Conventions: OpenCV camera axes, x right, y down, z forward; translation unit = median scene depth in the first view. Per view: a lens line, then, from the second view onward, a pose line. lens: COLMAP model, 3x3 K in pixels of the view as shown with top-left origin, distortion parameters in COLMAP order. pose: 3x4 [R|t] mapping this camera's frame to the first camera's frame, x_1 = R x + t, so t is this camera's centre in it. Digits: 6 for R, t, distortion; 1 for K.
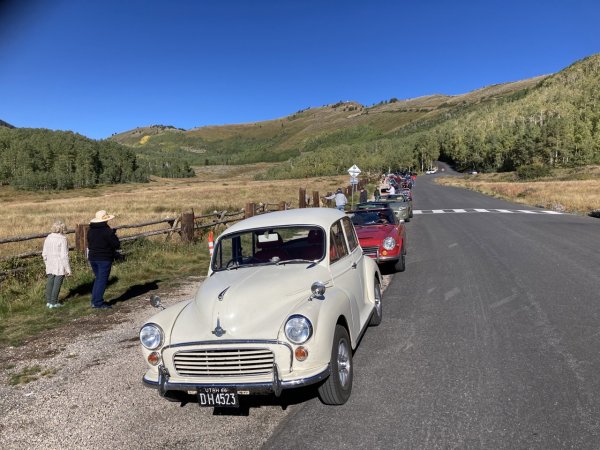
lens RADIAL K [[490.9, 0, 302.2], [0, 490.9, 242.3], [0, 0, 1]] dist [0.014247, -0.012701]
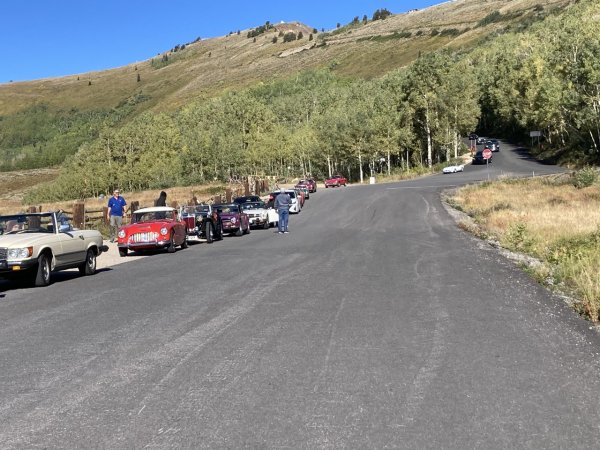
lens RADIAL K [[1087.0, 0, 300.0], [0, 1087.0, 225.0], [0, 0, 1]] dist [0.052812, 0.035000]
pose [[0.995011, -0.041579, 0.090687, 0.095525], [0.050519, 0.993841, -0.098625, -0.041641], [-0.086028, 0.102715, 0.990984, 0.314763]]
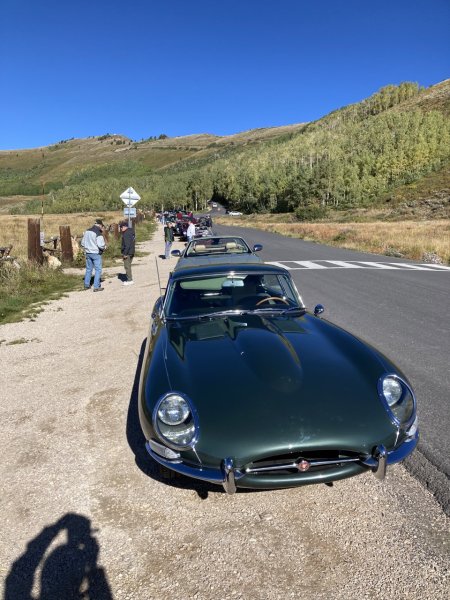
lens RADIAL K [[490.9, 0, 223.4], [0, 490.9, 316.7], [0, 0, 1]] dist [0.014247, -0.012701]
pose [[0.954938, -0.032212, 0.295053, 0.004200], [0.011340, 0.997327, 0.072181, -0.005082], [-0.296589, -0.065583, 0.952751, 0.052106]]
